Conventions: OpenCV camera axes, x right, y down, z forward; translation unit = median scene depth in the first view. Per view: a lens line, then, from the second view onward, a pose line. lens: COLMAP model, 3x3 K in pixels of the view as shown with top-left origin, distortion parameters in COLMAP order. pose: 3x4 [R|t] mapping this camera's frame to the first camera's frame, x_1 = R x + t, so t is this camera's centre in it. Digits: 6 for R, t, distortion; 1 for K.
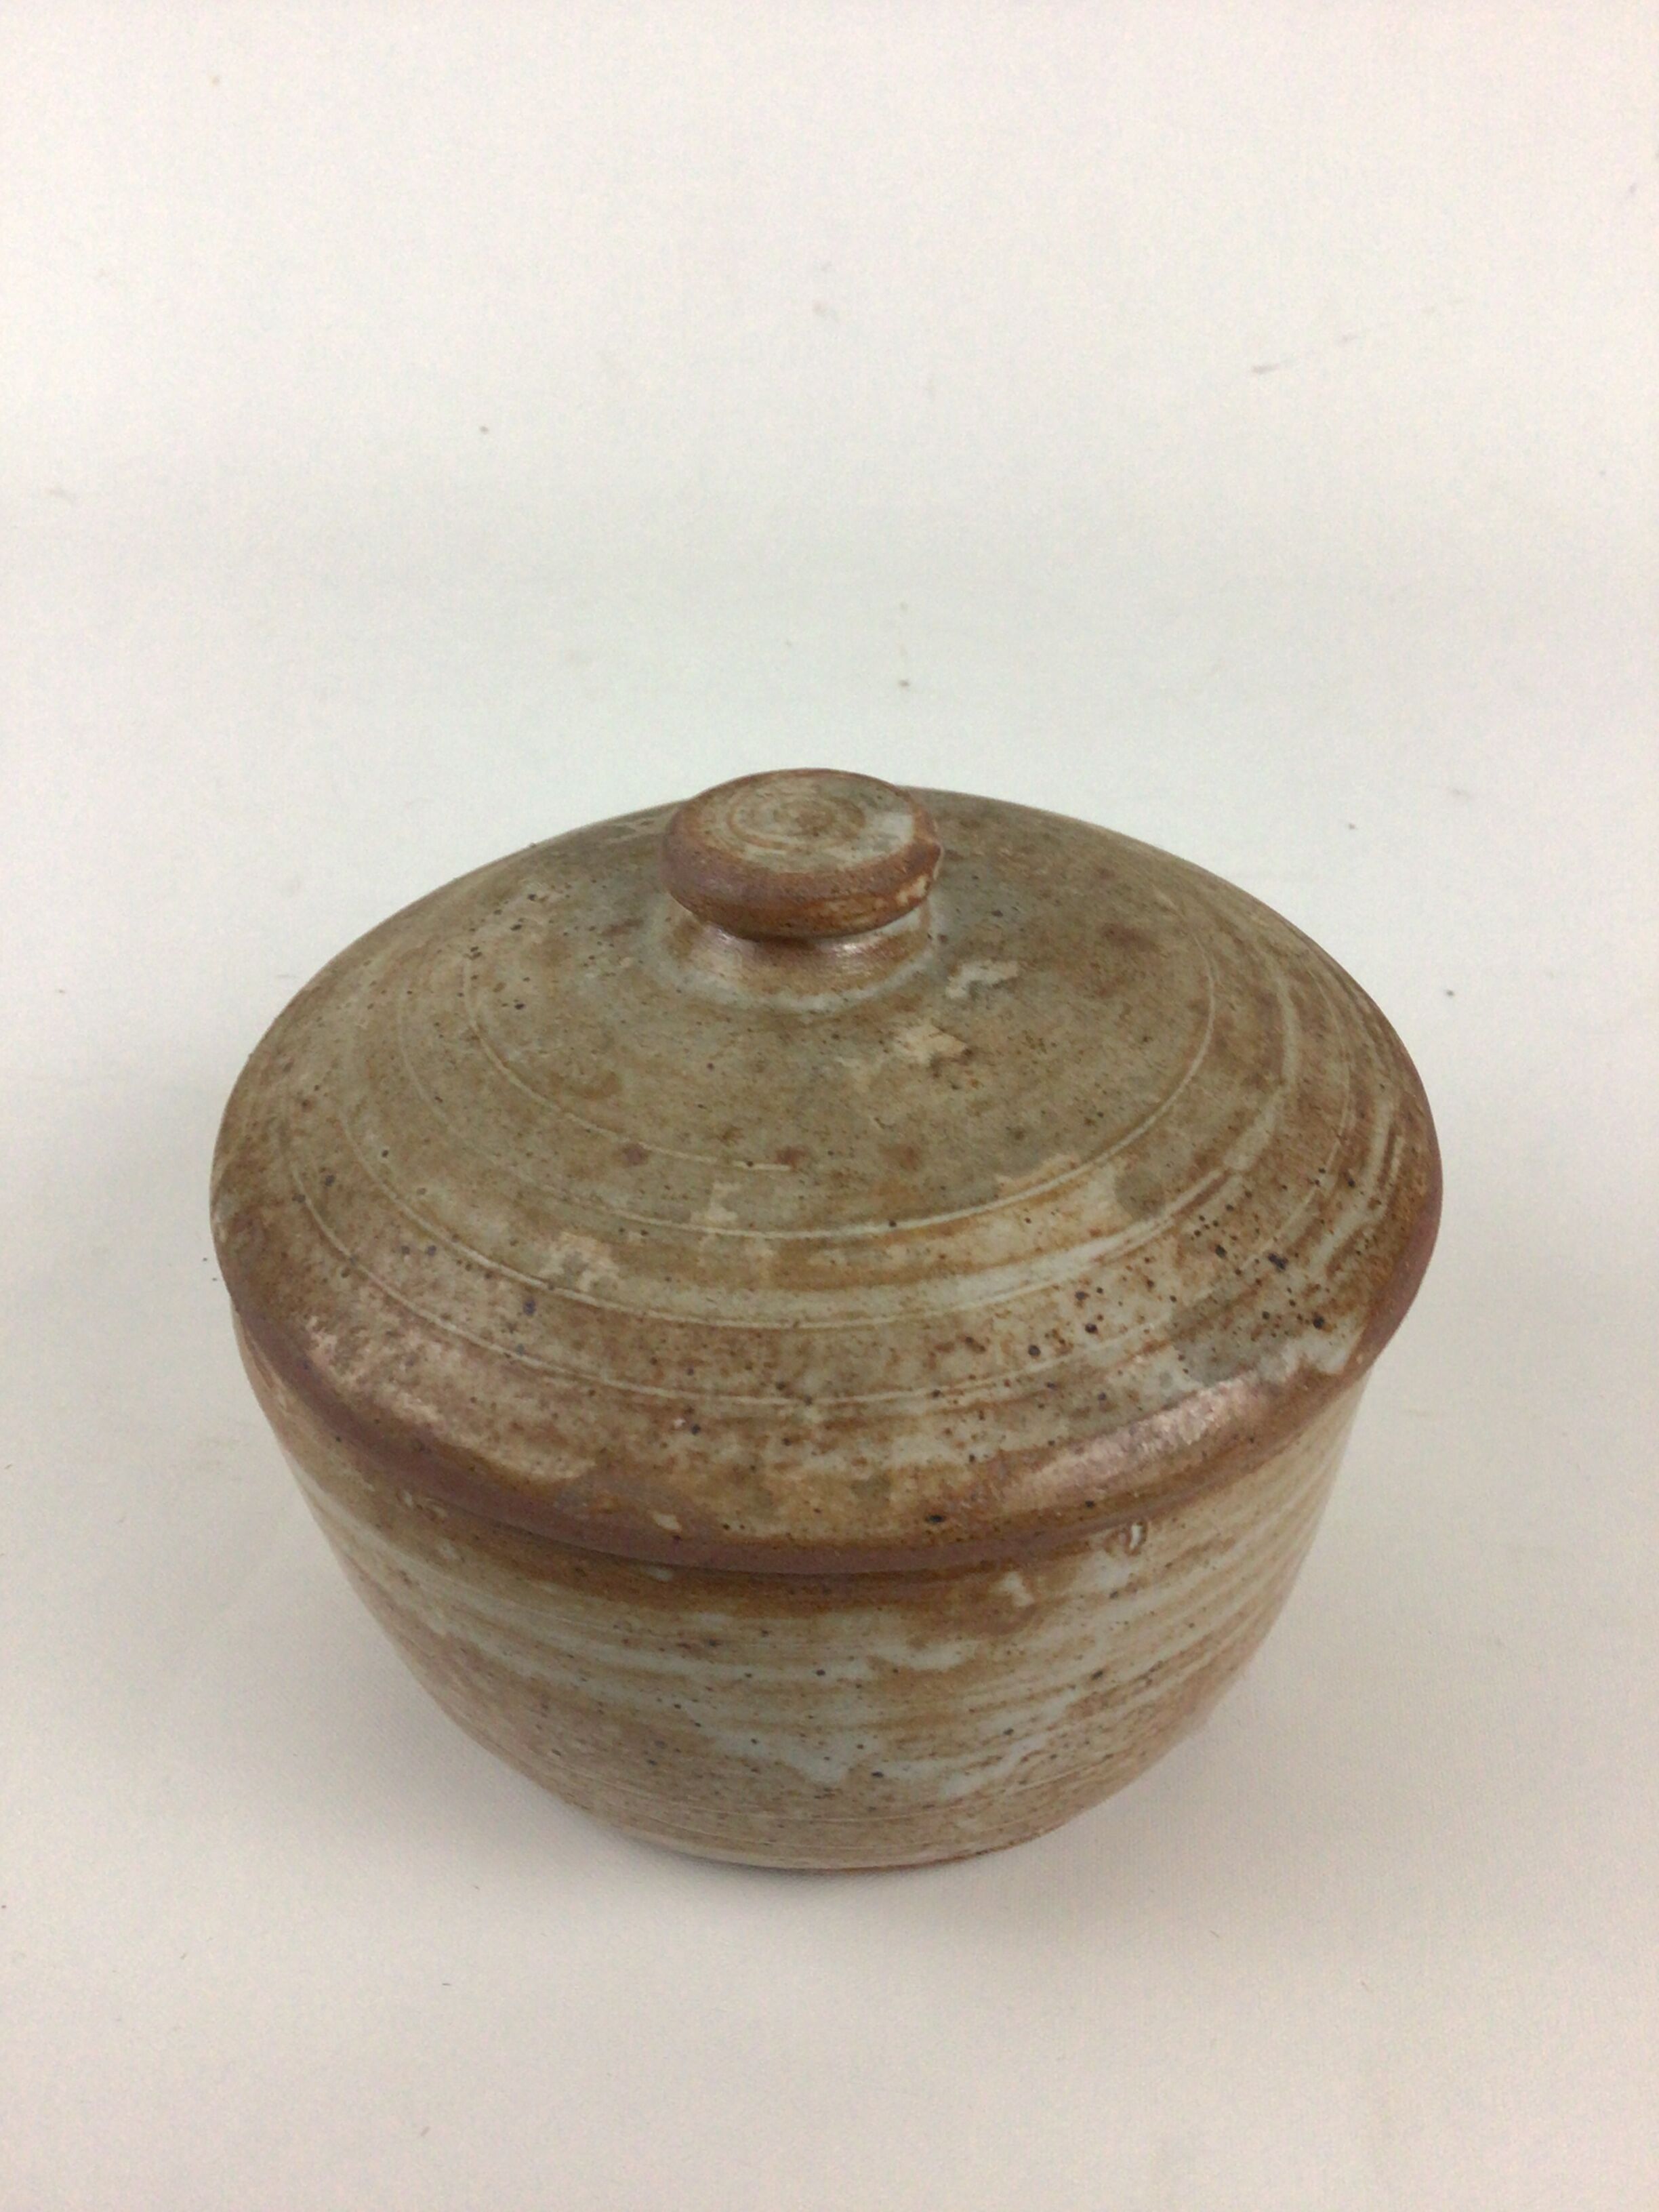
lens RADIAL K [[2189.7, 0, 821.4], [0, 2189.7, 1107.3], [0, 0, 1]] dist [0.123745, 0.000000]
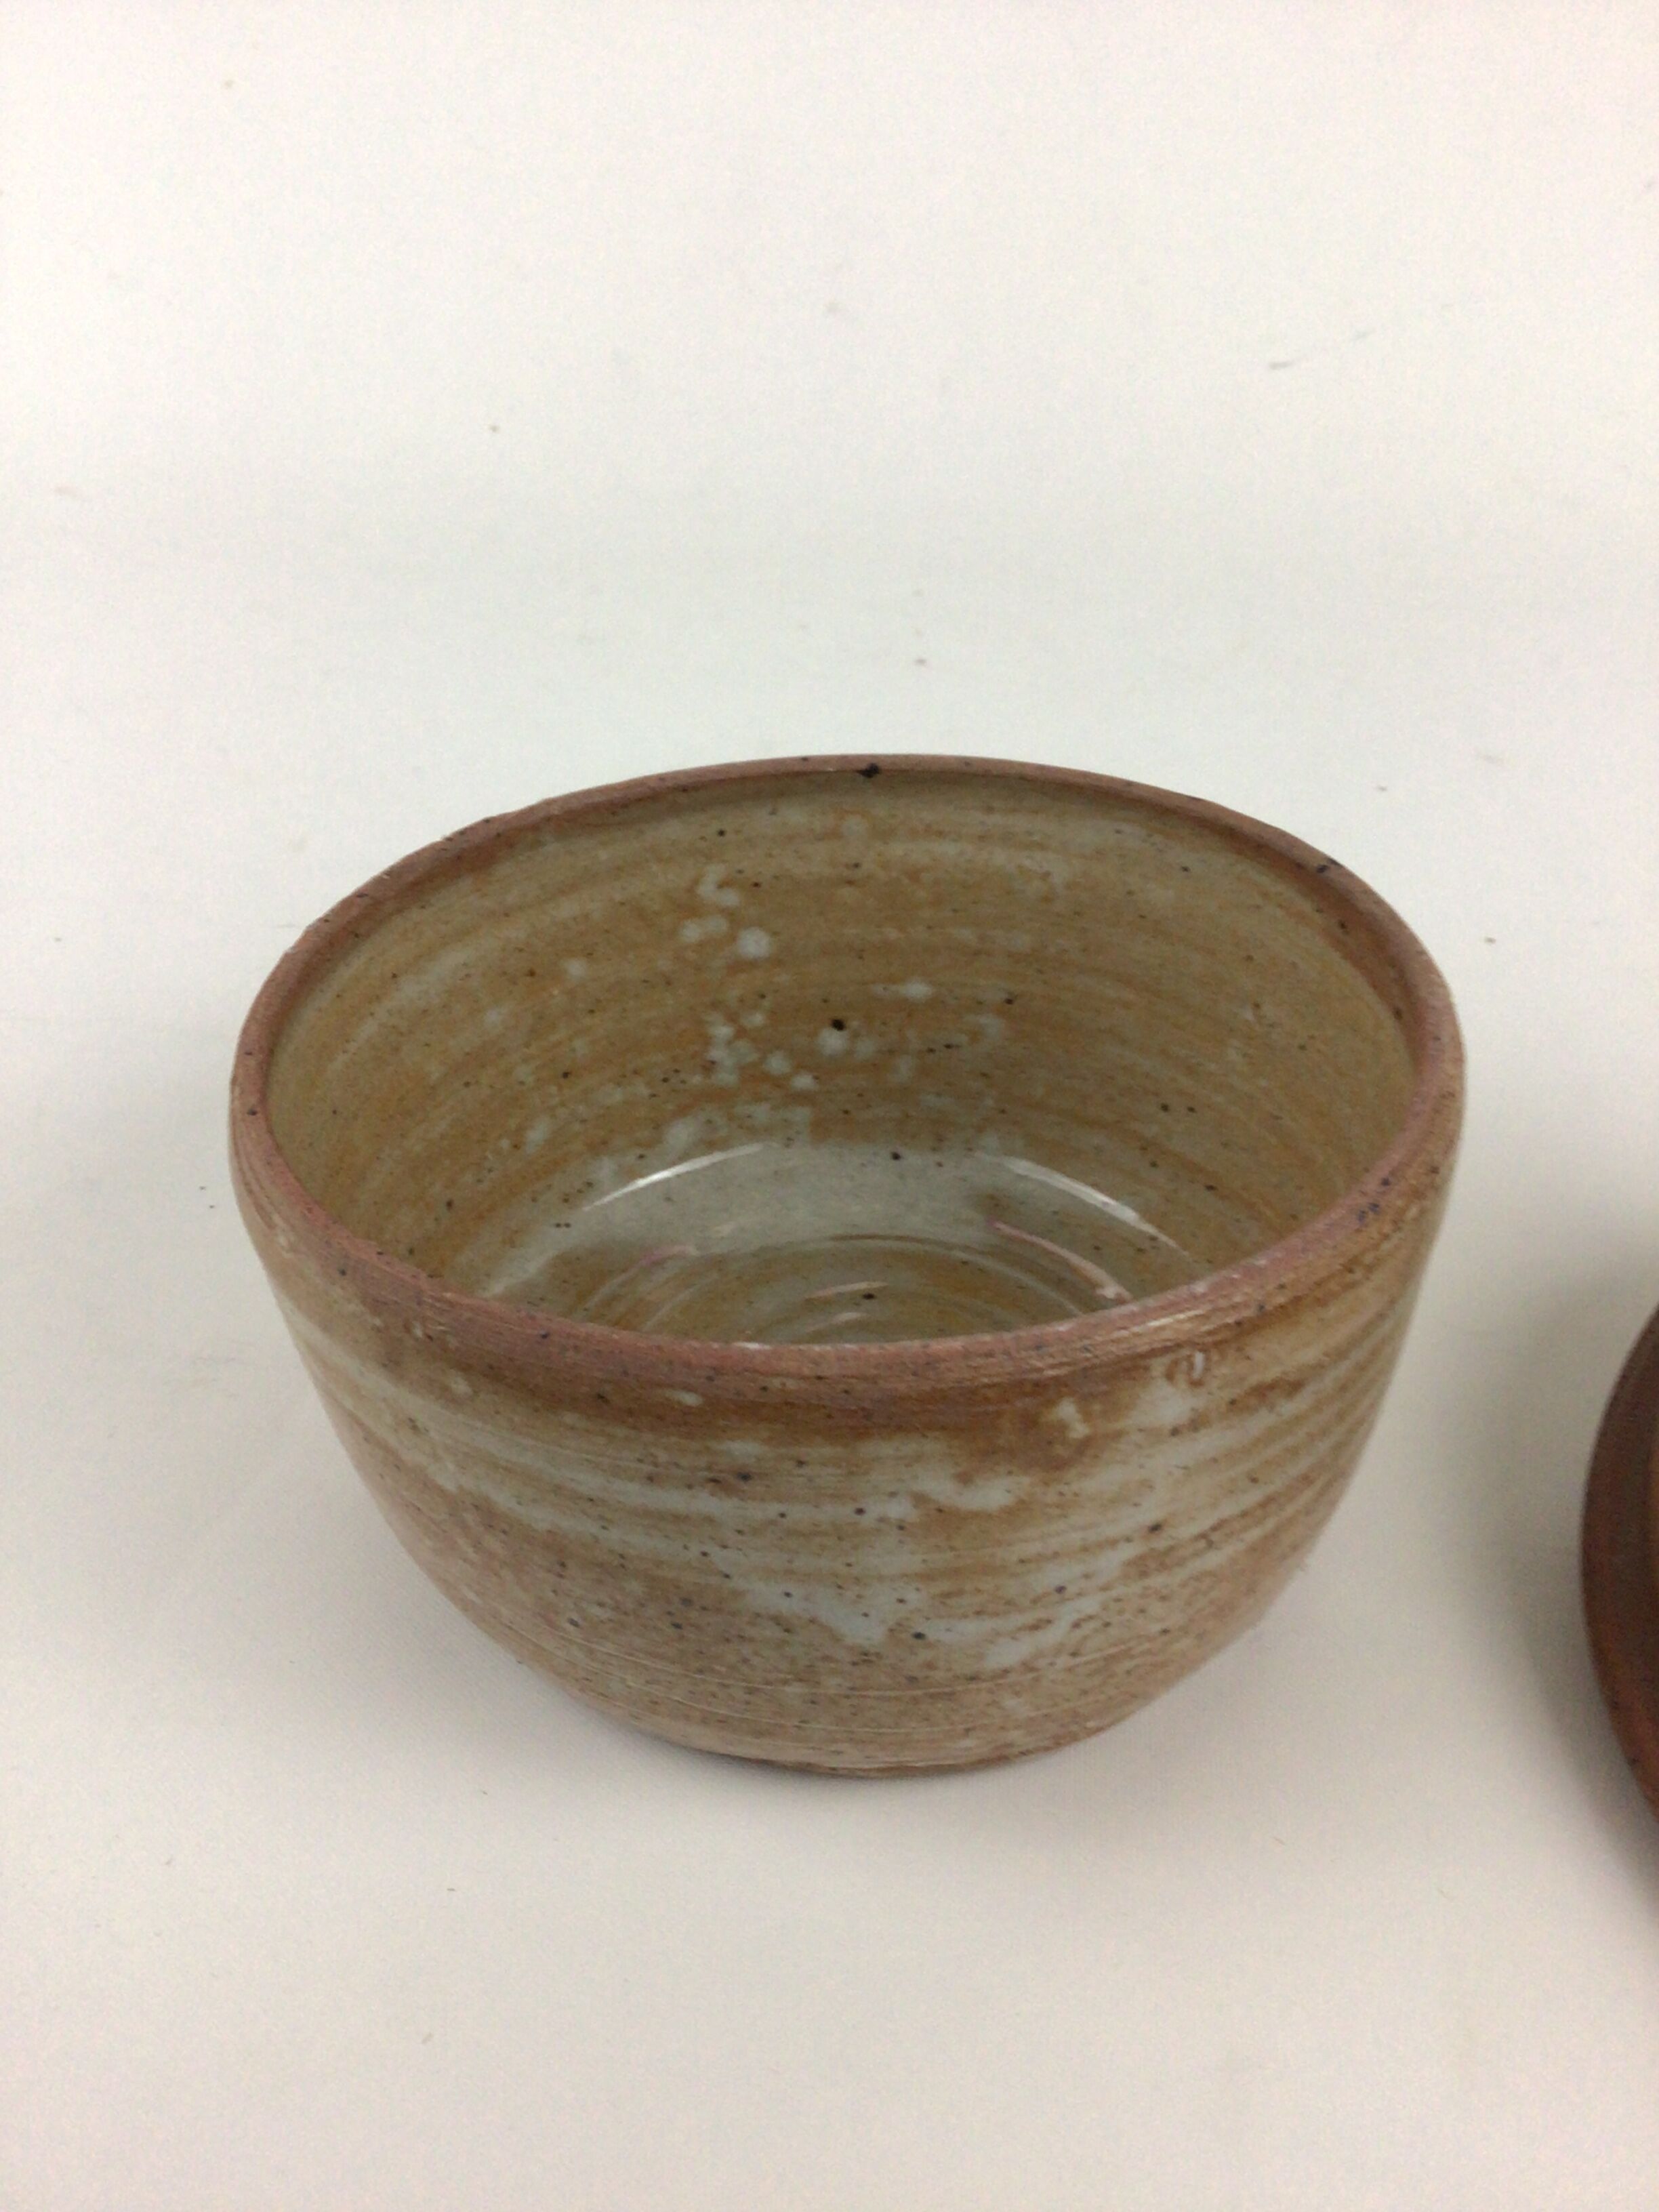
lens RADIAL K [[2189.7, 0, 818.7], [0, 2189.7, 1110.8], [0, 0, 1]] dist [0.123745, 0.000000]
pose [[1.000000, 0.000601, -0.000068, -0.017294], [-0.000604, 0.998744, -0.050106, 0.130138], [0.000038, 0.050106, 0.998744, 0.064819]]
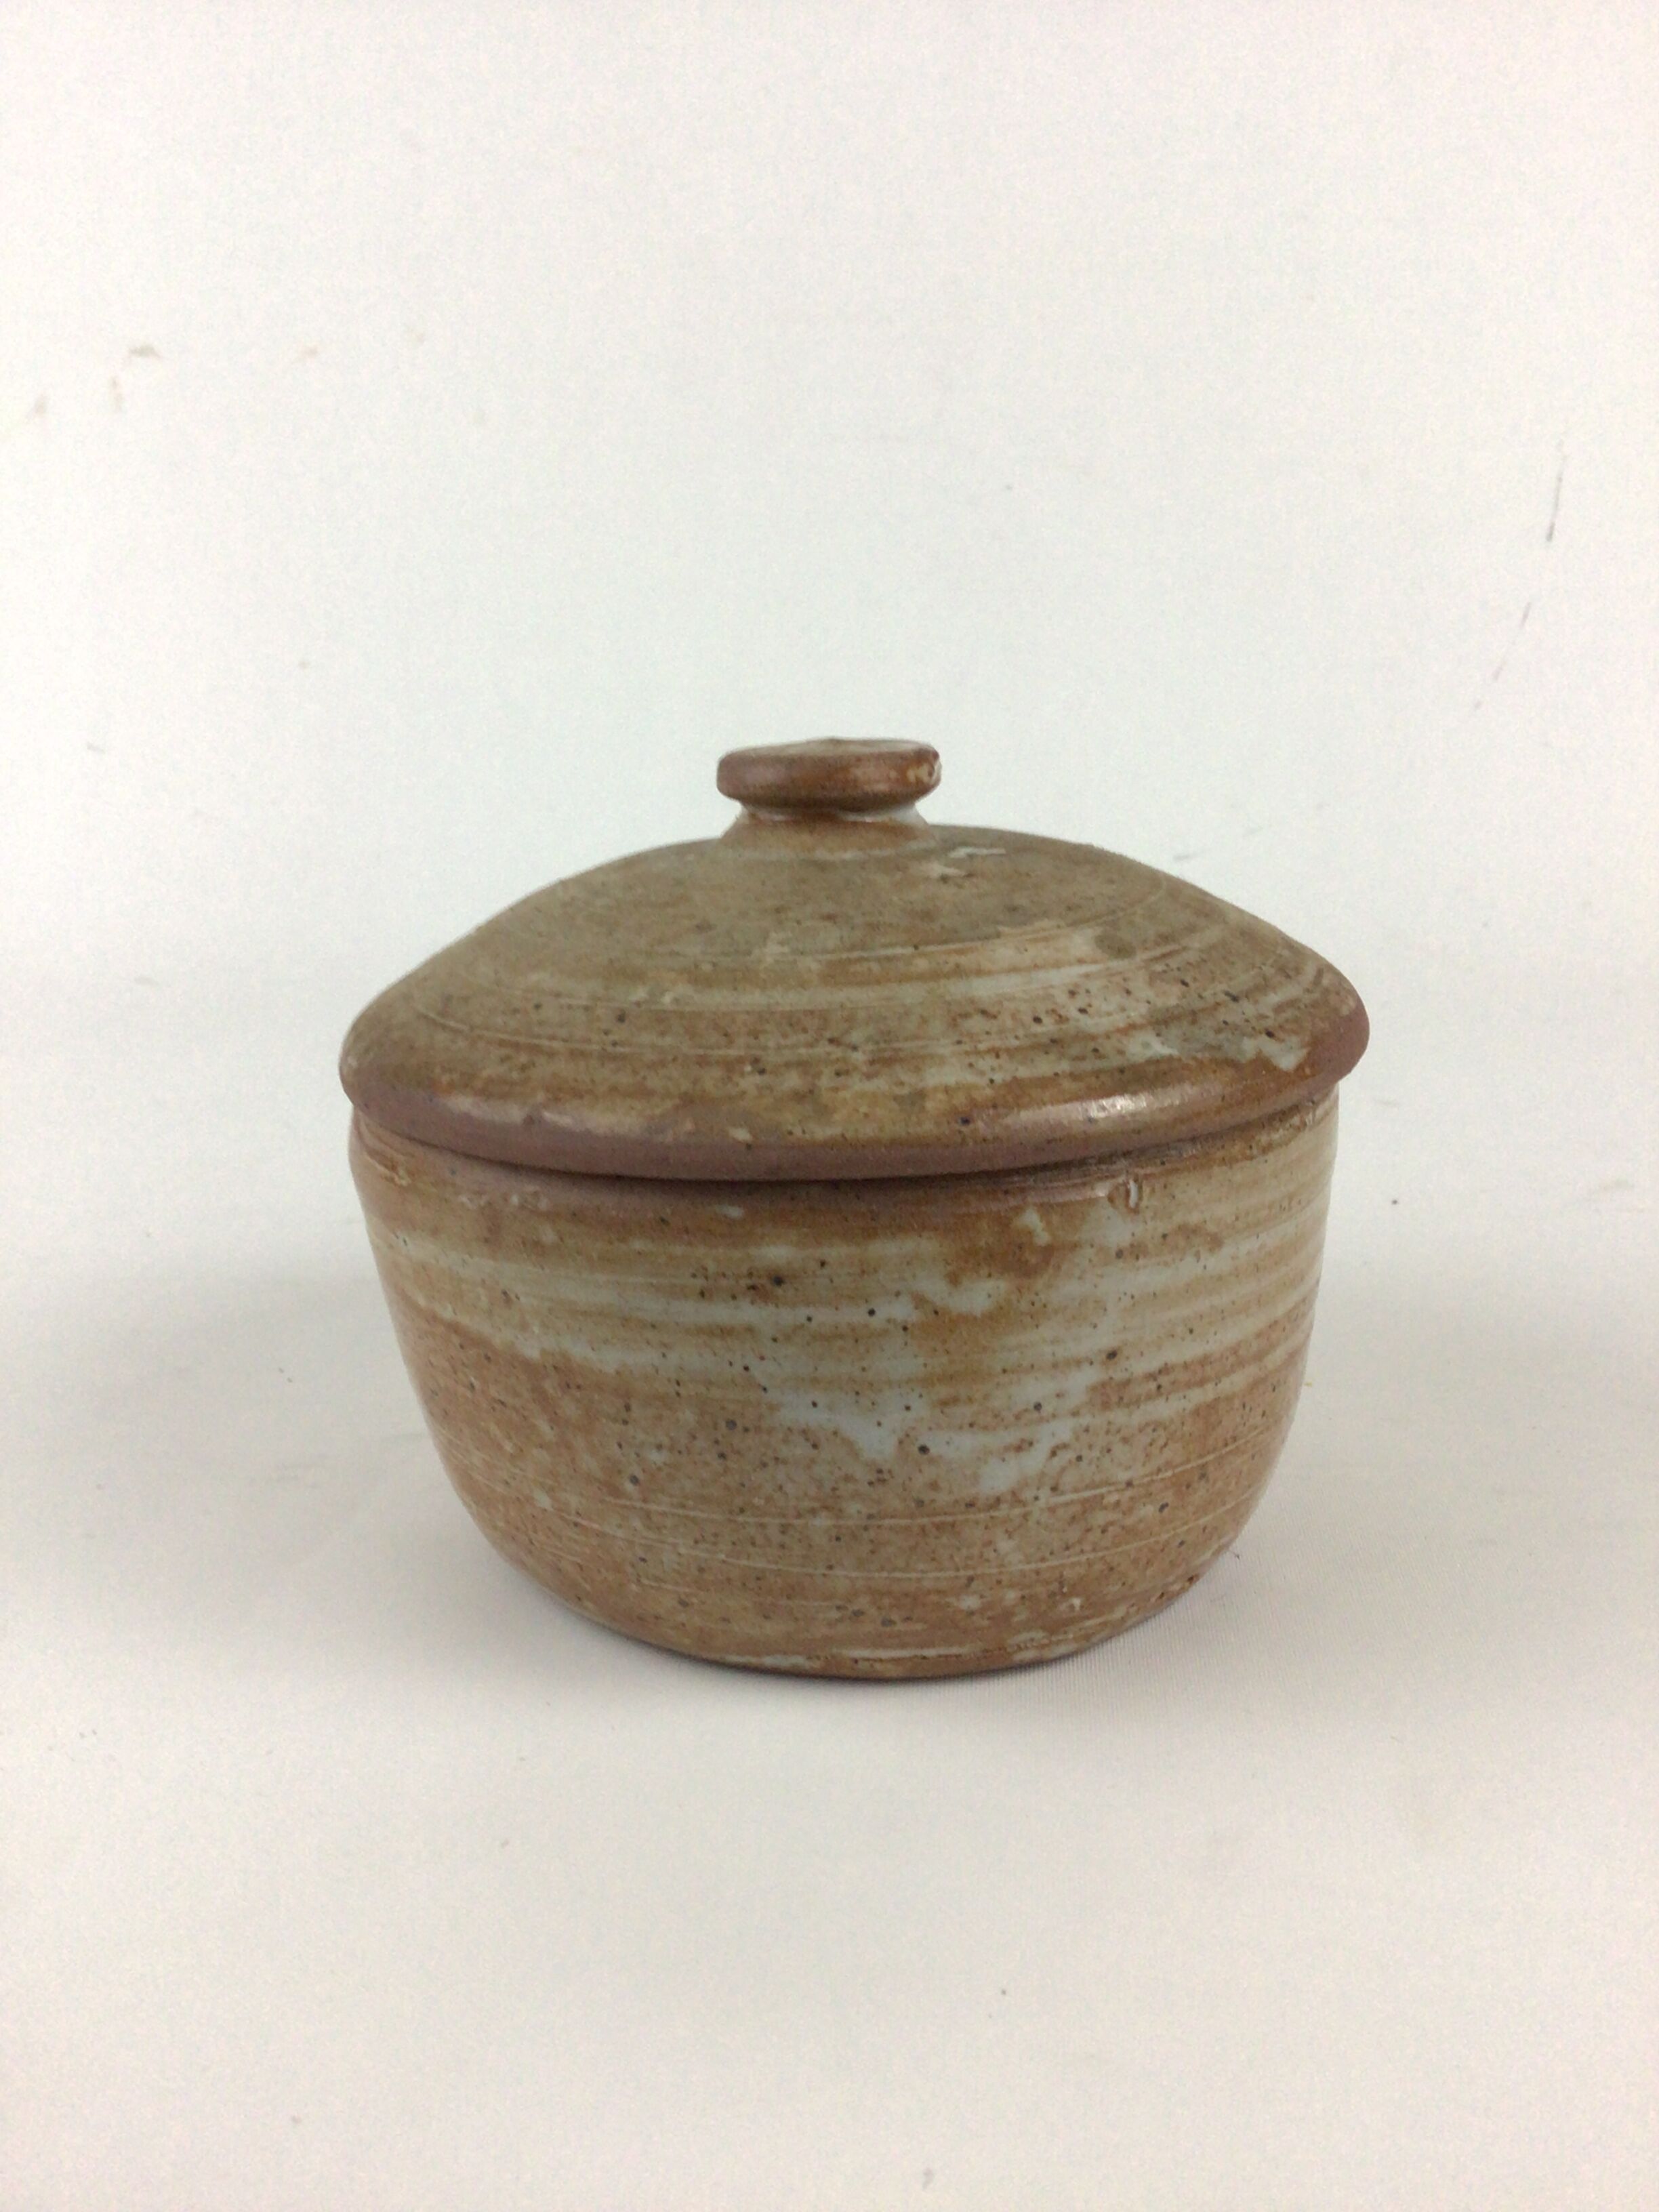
lens RADIAL K [[2189.7, 0, 824.9], [0, 2189.7, 1096.2], [0, 0, 1]] dist [0.123745, 0.000000]
pose [[0.999512, -0.024810, 0.018964, -0.042408], [0.030197, 0.922645, -0.384465, 0.575397], [-0.007958, 0.384850, 0.922945, -0.100827]]
